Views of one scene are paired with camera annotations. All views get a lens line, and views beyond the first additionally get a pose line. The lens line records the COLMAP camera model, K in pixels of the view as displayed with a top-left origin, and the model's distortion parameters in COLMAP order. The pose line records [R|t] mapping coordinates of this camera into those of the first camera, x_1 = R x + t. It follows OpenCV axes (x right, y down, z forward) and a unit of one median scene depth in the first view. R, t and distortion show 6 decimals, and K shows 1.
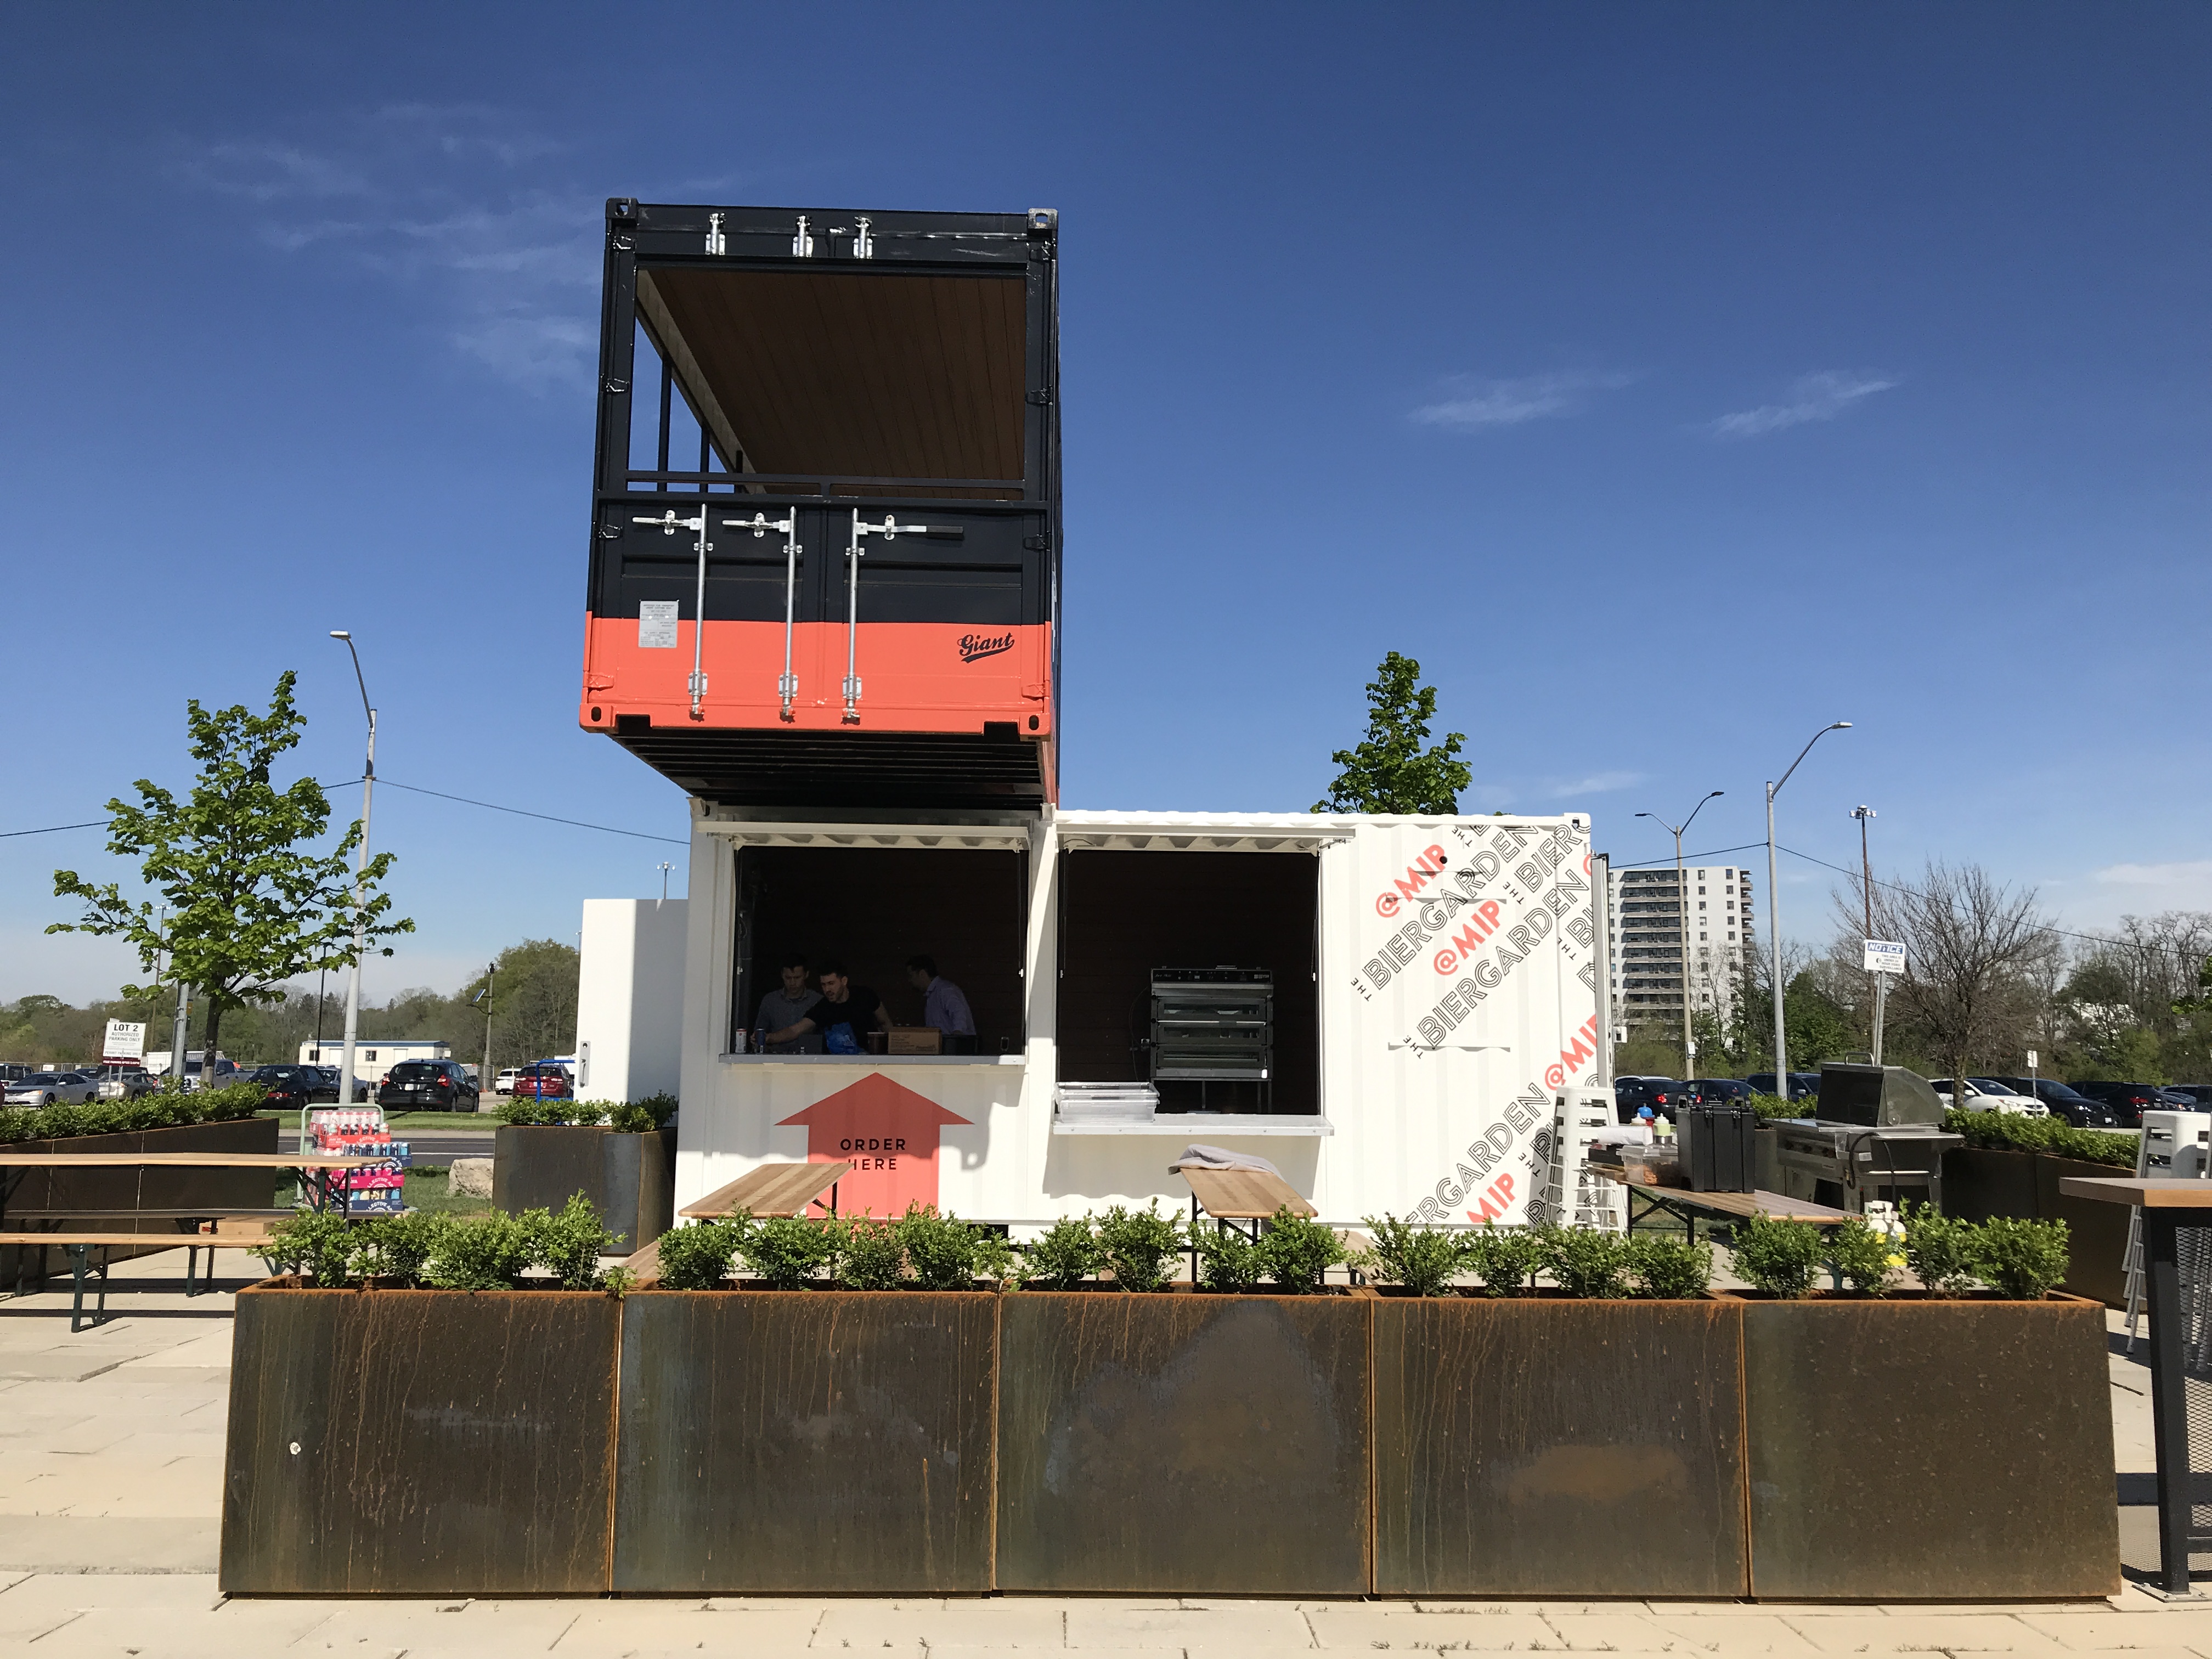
lens RADIAL K [[1835.8, 0, 1106.0], [0, 1835.8, 829.5], [0, 0, 1]] dist [0.098470, -0.000286]
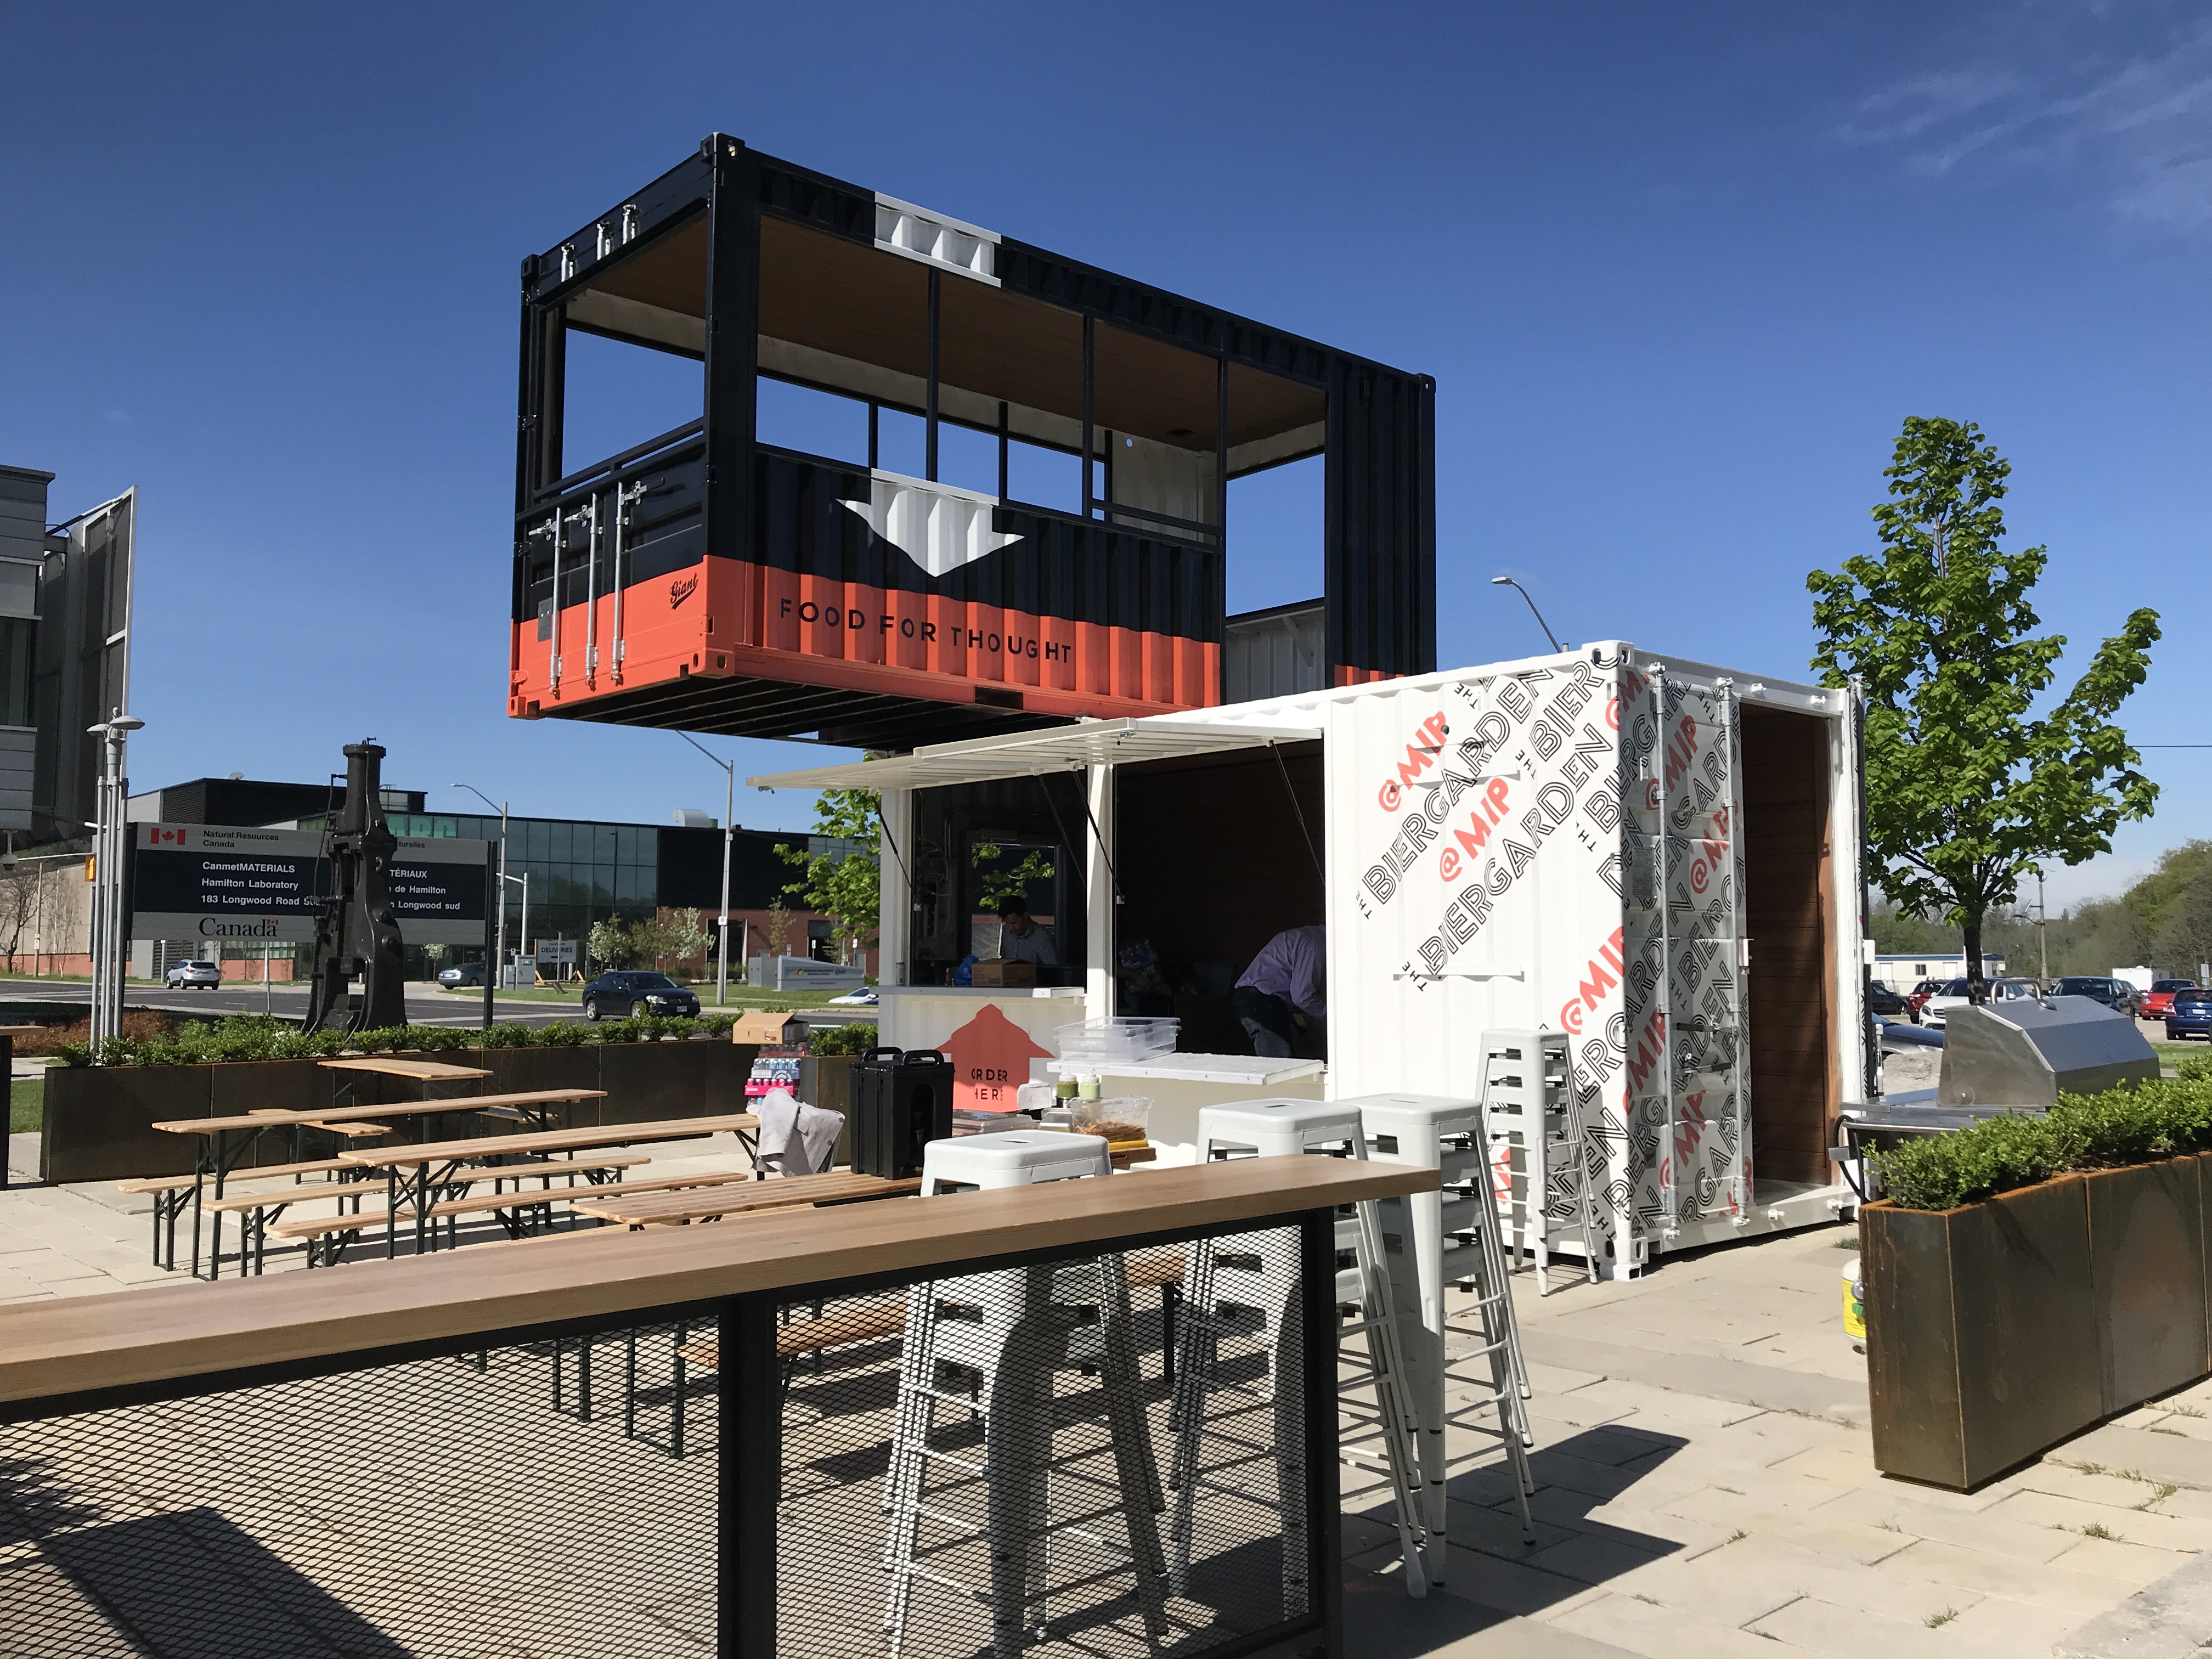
lens RADIAL K [[1759.7, 0, 1106.0], [0, 1759.7, 829.5], [0, 0, 1]] dist [0.006723, 0.000613]
pose [[0.648352, -0.067552, -0.758338, 0.639788], [0.100597, 0.994924, -0.002620, 0.045155], [0.754665, -0.074588, 0.651857, 0.421566]]
